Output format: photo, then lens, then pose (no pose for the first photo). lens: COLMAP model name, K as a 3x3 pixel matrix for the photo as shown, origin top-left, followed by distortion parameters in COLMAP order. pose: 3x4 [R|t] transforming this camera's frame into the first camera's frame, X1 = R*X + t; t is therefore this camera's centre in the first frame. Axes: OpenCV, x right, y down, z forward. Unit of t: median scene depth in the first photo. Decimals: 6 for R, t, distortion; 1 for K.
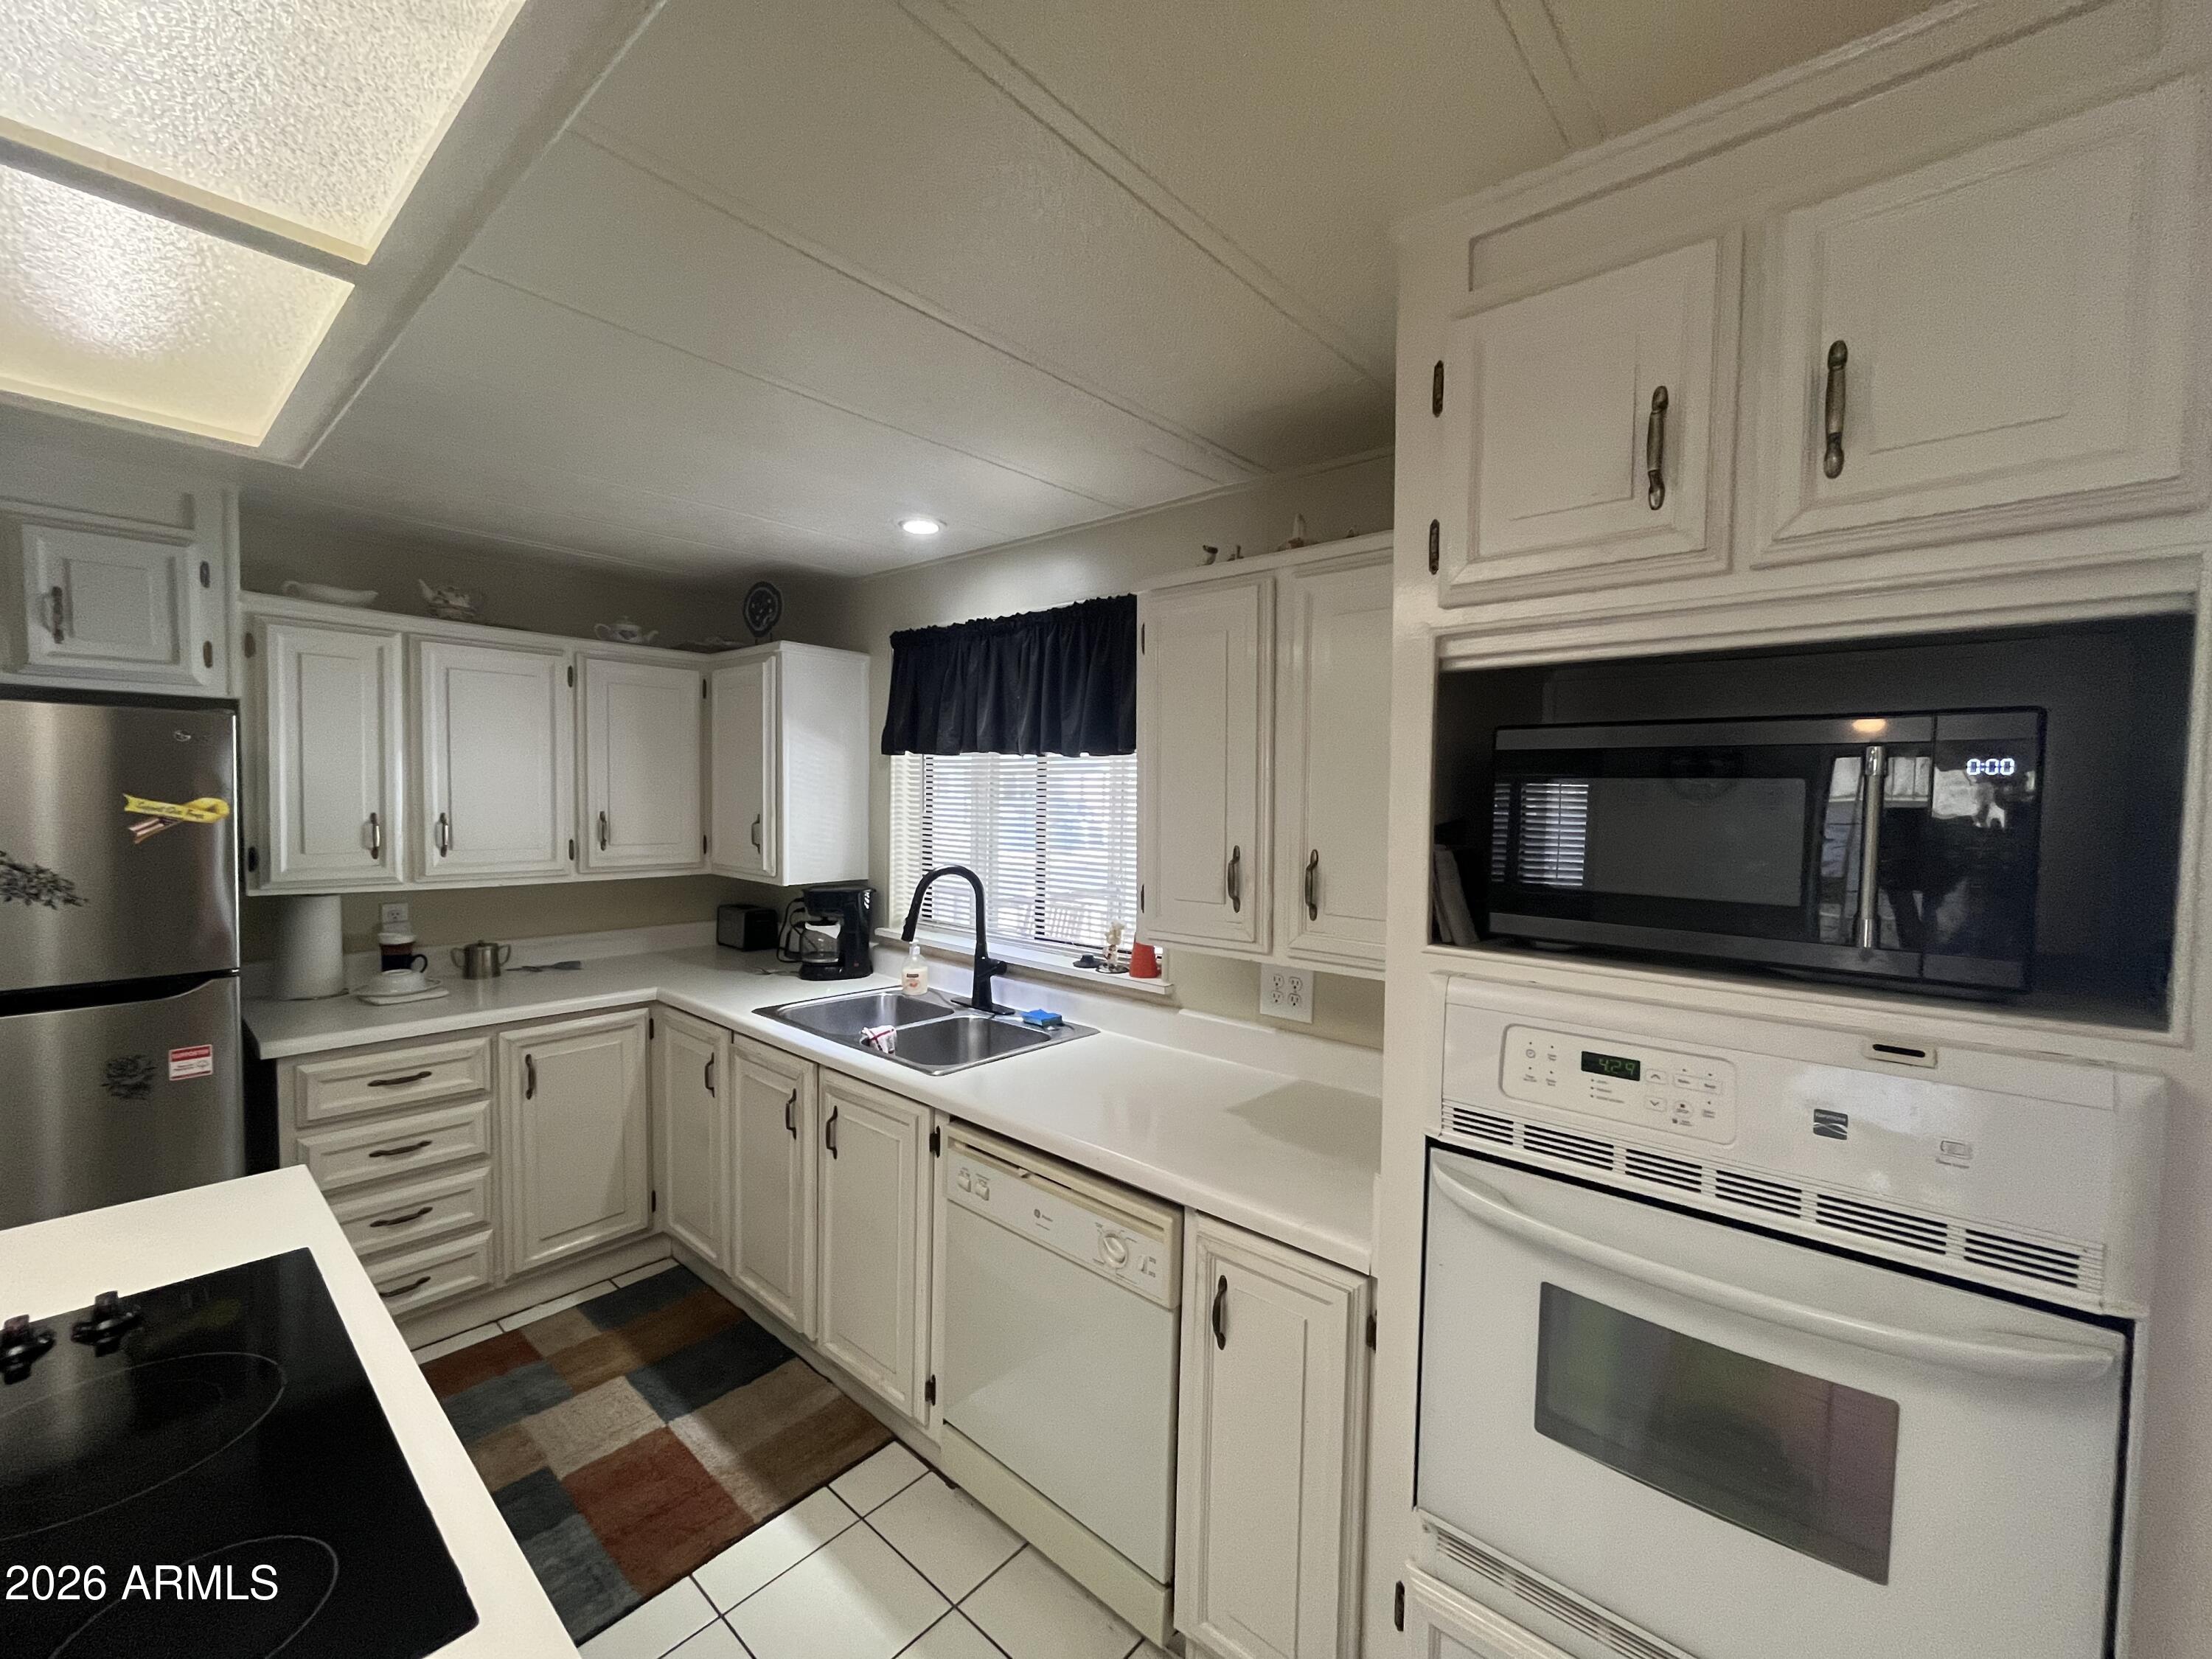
lens RADIAL K [[897.9, 0, 1104.2], [0, 897.9, 834.3], [0, 0, 1]] dist [-0.003304, 0.000360]
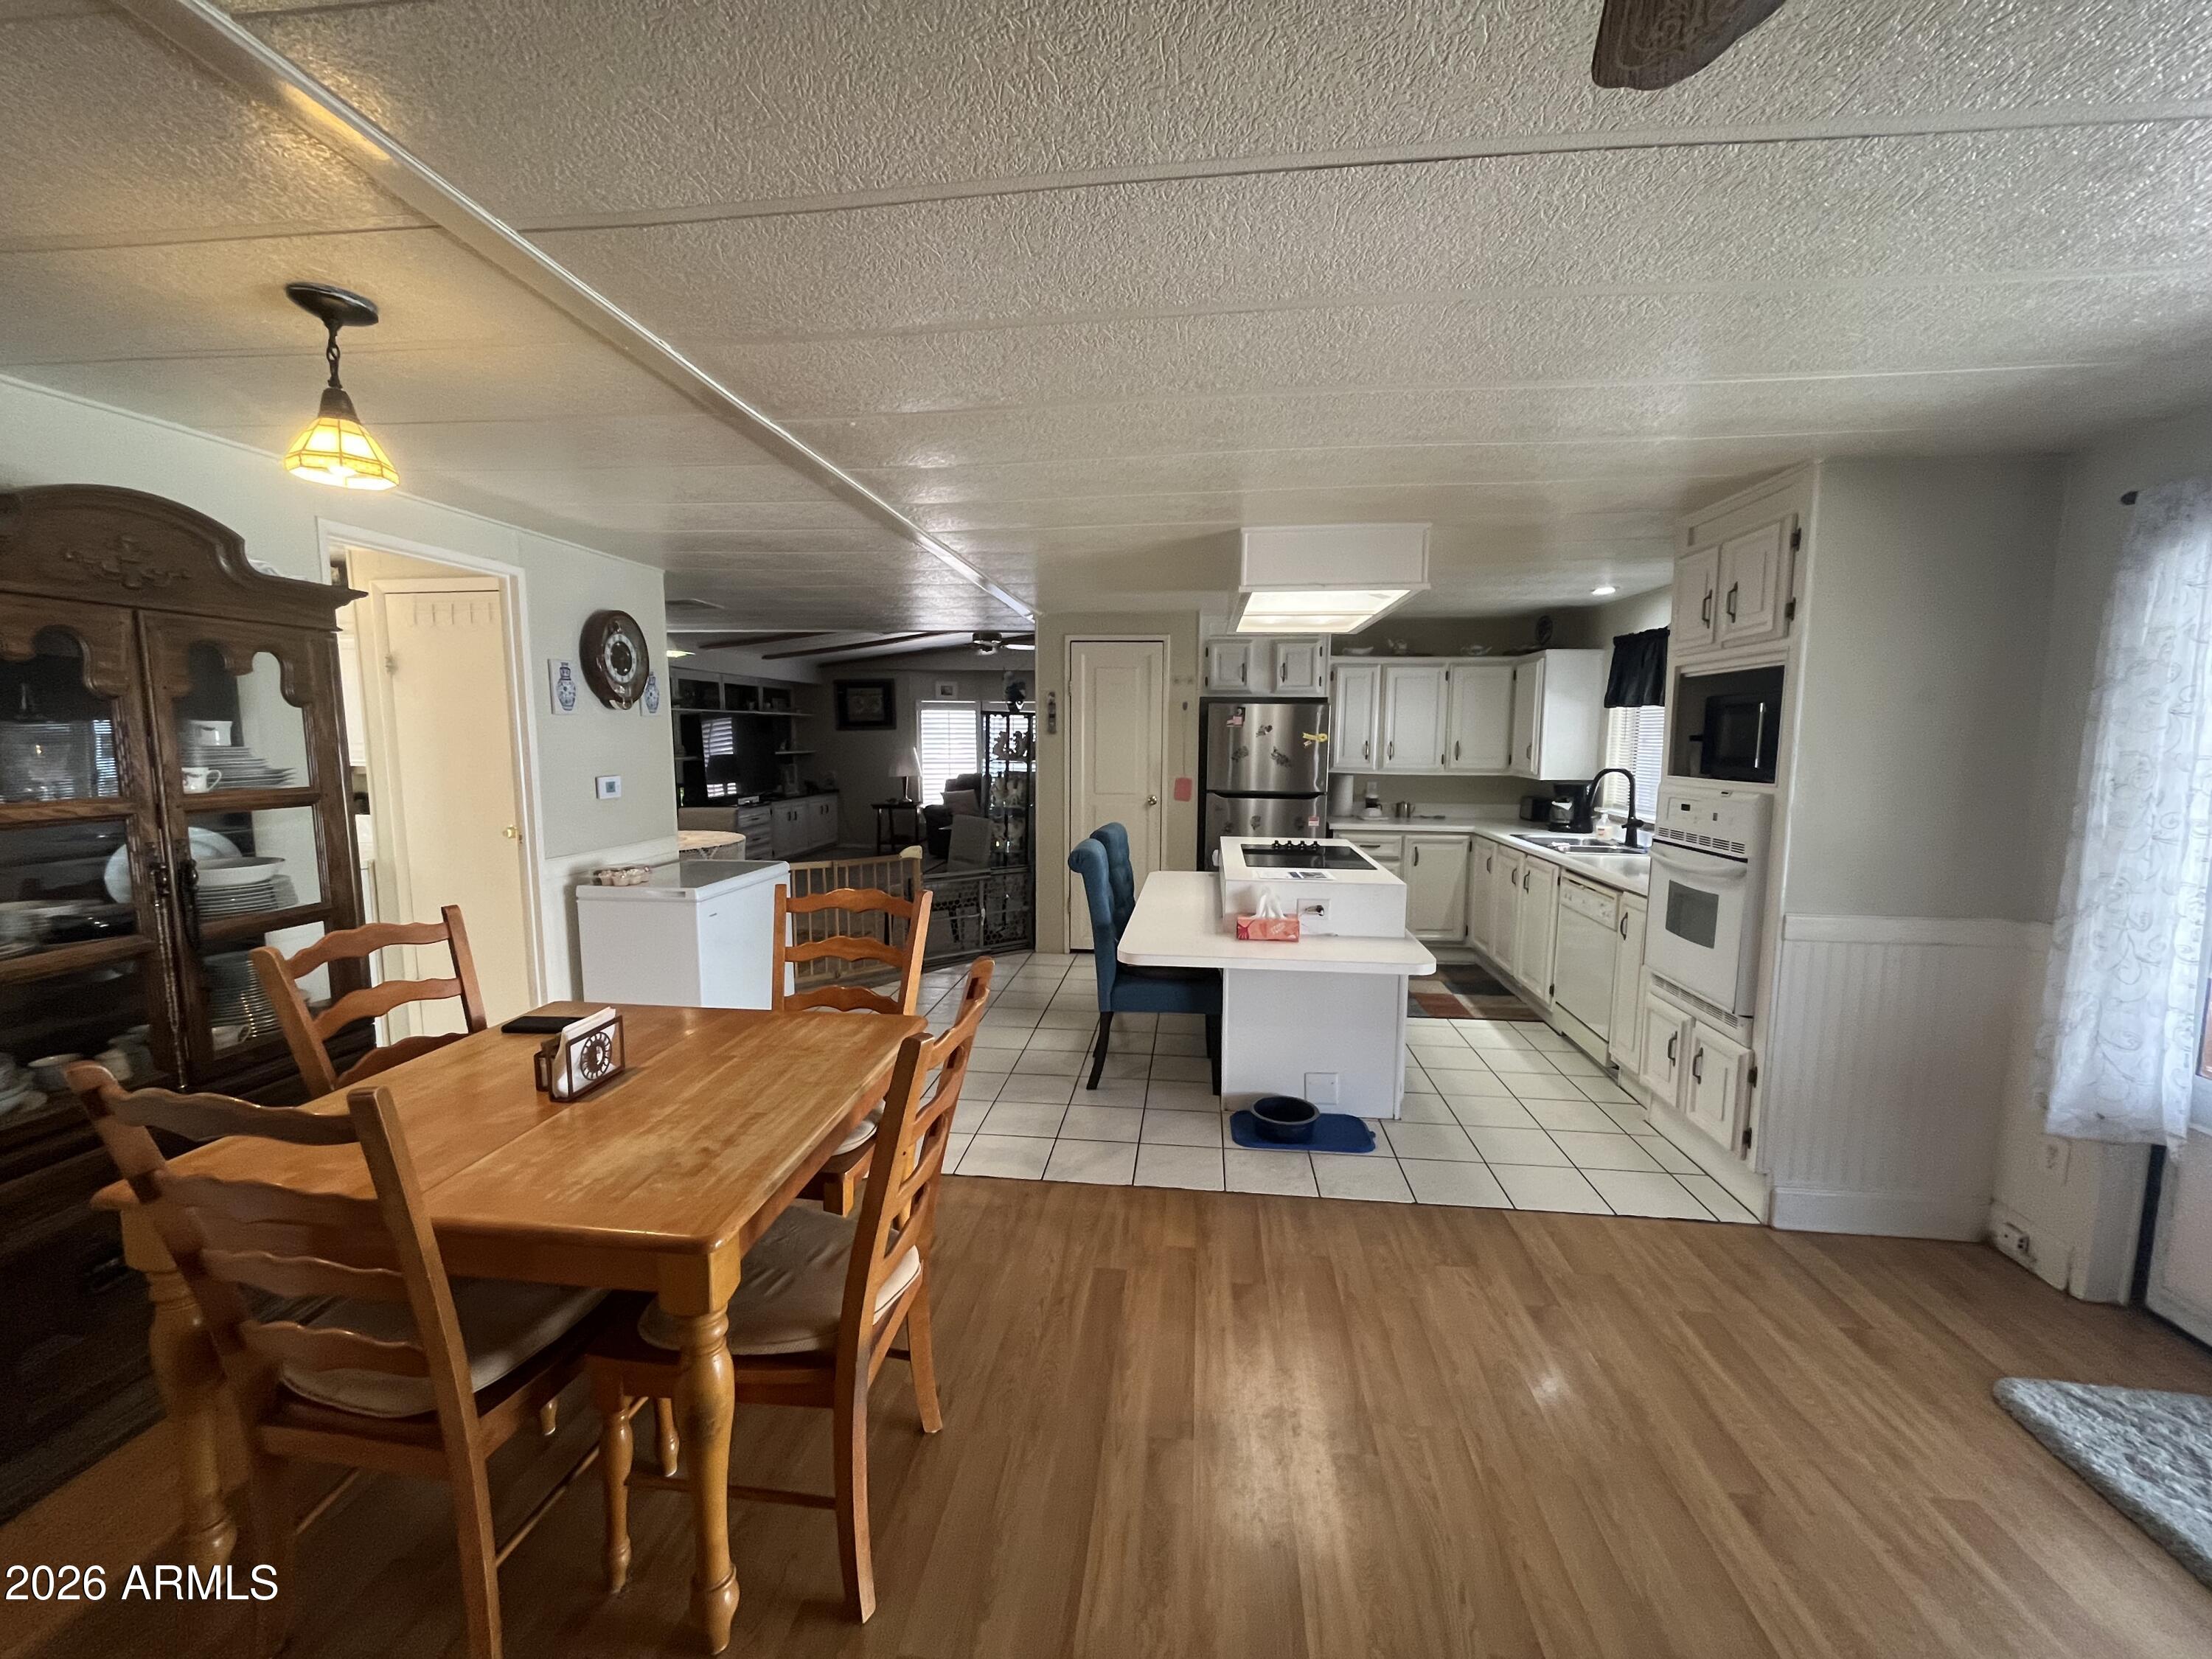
lens RADIAL K [[897.9, 0, 1103.0], [0, 897.9, 832.4], [0, 0, 1]] dist [-0.003304, 0.000360]
pose [[0.571792, 0.076871, -0.816789, 0.868653], [-0.033121, 0.996952, 0.070640, 0.084185], [0.819730, -0.013339, 0.572595, -1.091953]]
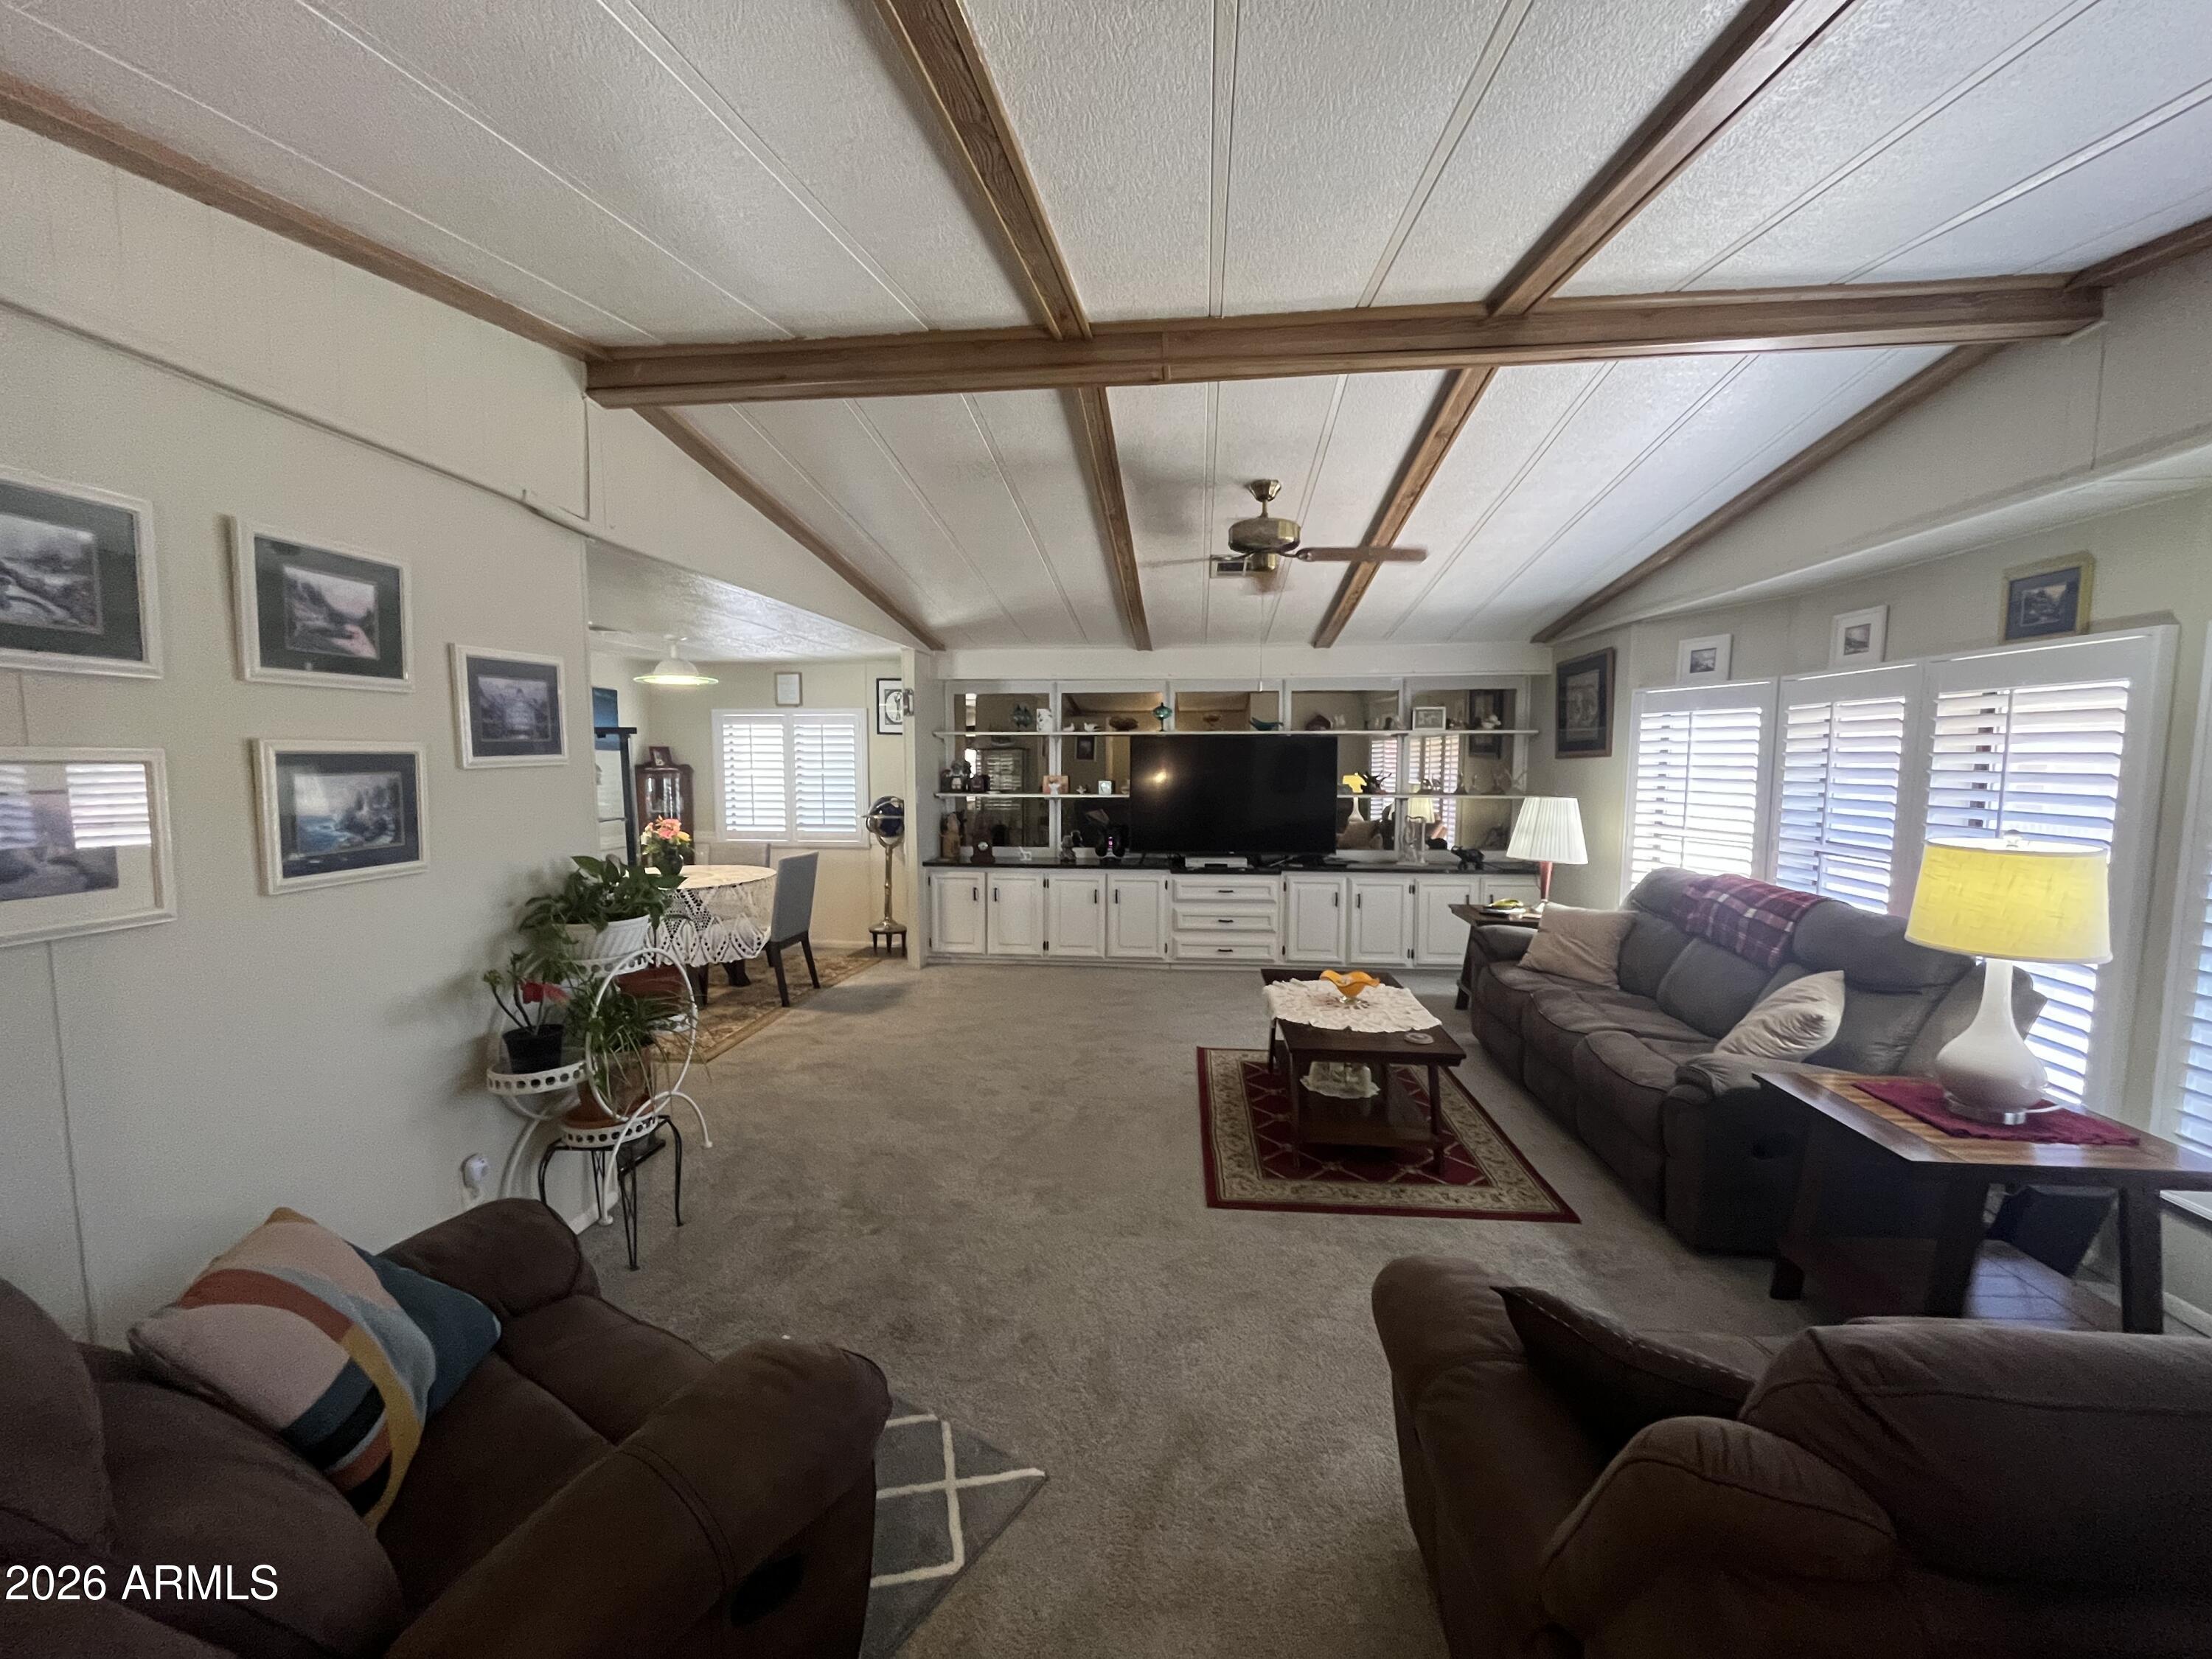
lens RADIAL K [[897.9, 0, 1102.7], [0, 897.9, 836.1], [0, 0, 1]] dist [-0.003304, 0.000360]
pose [[-0.817660, 0.034862, -0.574645, -1.543037], [-0.040229, 0.992265, 0.117439, -0.115800], [0.574295, 0.119143, -0.809932, 1.997609]]
